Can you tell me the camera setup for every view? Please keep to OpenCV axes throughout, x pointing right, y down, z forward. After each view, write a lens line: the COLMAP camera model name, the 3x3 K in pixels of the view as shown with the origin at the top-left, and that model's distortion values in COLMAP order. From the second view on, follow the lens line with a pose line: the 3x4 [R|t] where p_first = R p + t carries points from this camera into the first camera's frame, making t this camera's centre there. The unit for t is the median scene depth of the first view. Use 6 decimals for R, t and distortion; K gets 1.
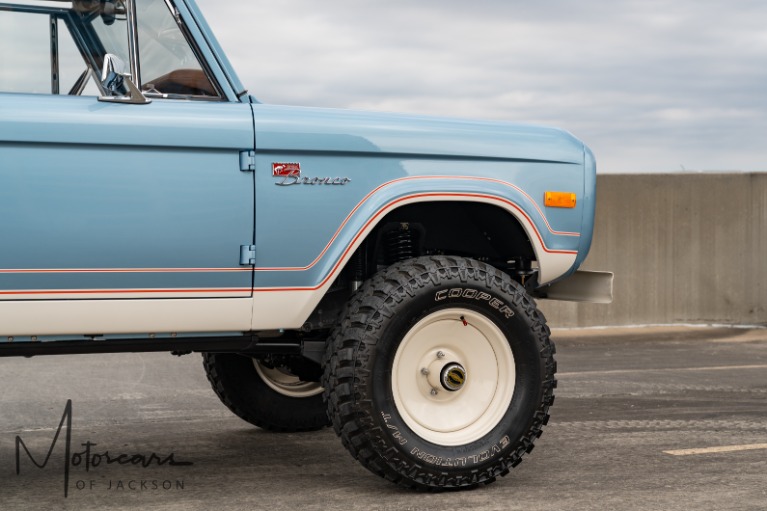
lens RADIAL K [[1248.1, 0, 352.9], [0, 1248.1, 254.7], [0, 0, 1]] dist [0.021843, 0.020118]
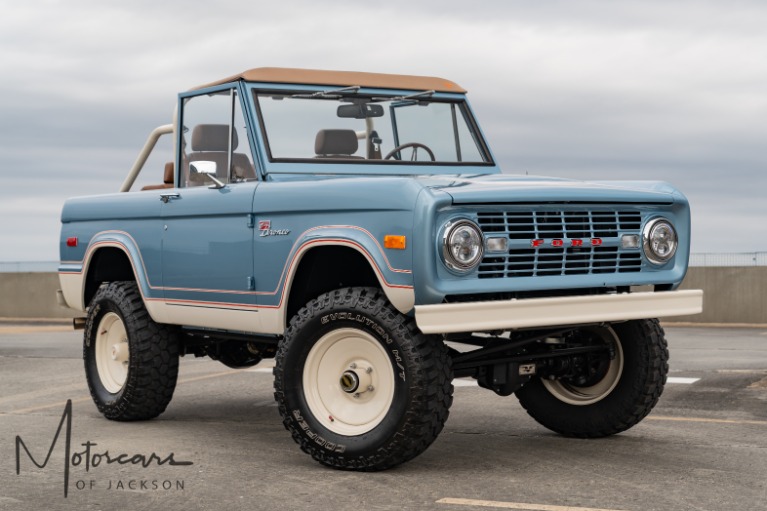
lens RADIAL K [[1302.4, 0, 383.5], [0, 1302.4, 255.5], [0, 0, 1]] dist [0.023582, 0.047885]
pose [[0.280750, 0.003364, -0.959775, 1.396748], [-0.005502, 0.999983, 0.001895, -0.035216], [0.959765, 0.004749, 0.280764, 0.674559]]
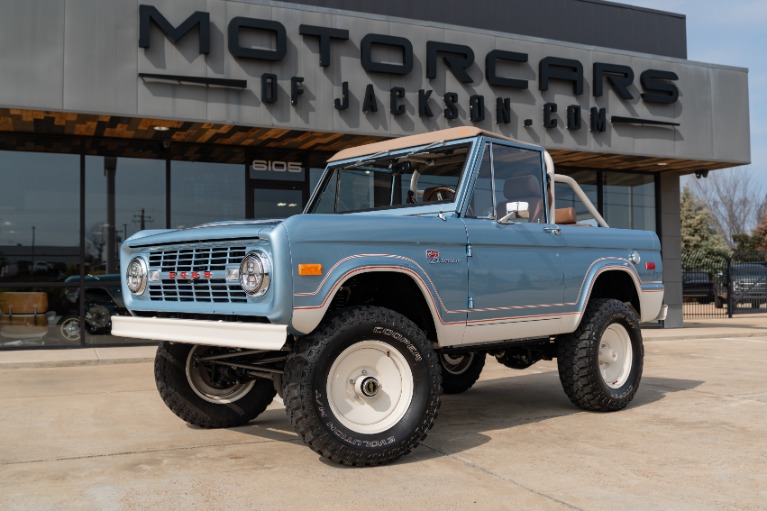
lens RADIAL K [[794.9, 0, 366.2], [0, 794.9, 256.4], [0, 0, 1]] dist [-0.006852, -0.003371]
pose [[-0.907109, -0.011223, -0.420745, 0.369539], [-0.008447, 0.999929, -0.008461, -0.064002], [0.420810, -0.004121, -0.907139, 2.242877]]
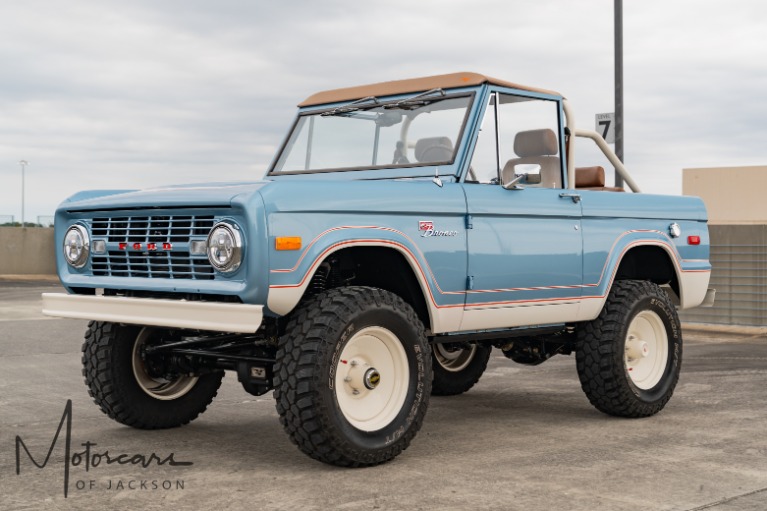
lens RADIAL K [[1180.3, 0, 336.9], [0, 1180.3, 238.4], [0, 0, 1]] dist [0.006257, 0.010994]
pose [[-0.903258, -0.013800, -0.428877, 0.511773], [-0.022338, 0.999640, 0.014881, -0.079564], [0.428517, 0.023021, -0.903240, 2.490220]]
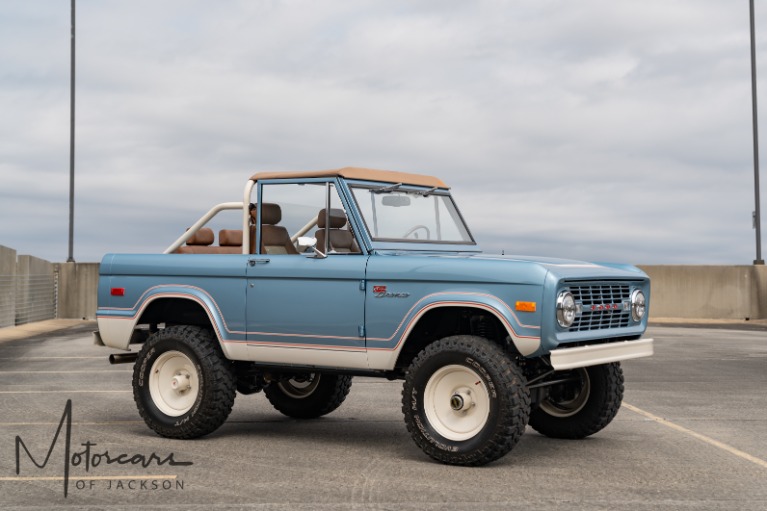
lens RADIAL K [[1248.1, 0, 352.9], [0, 1248.1, 254.7], [0, 0, 1]] dist [0.021843, 0.020118]
pose [[0.608488, -0.005964, -0.793540, 1.435014], [-0.027167, 0.999229, -0.028342, -0.062644], [0.793098, 0.038804, 0.607857, -0.234552]]
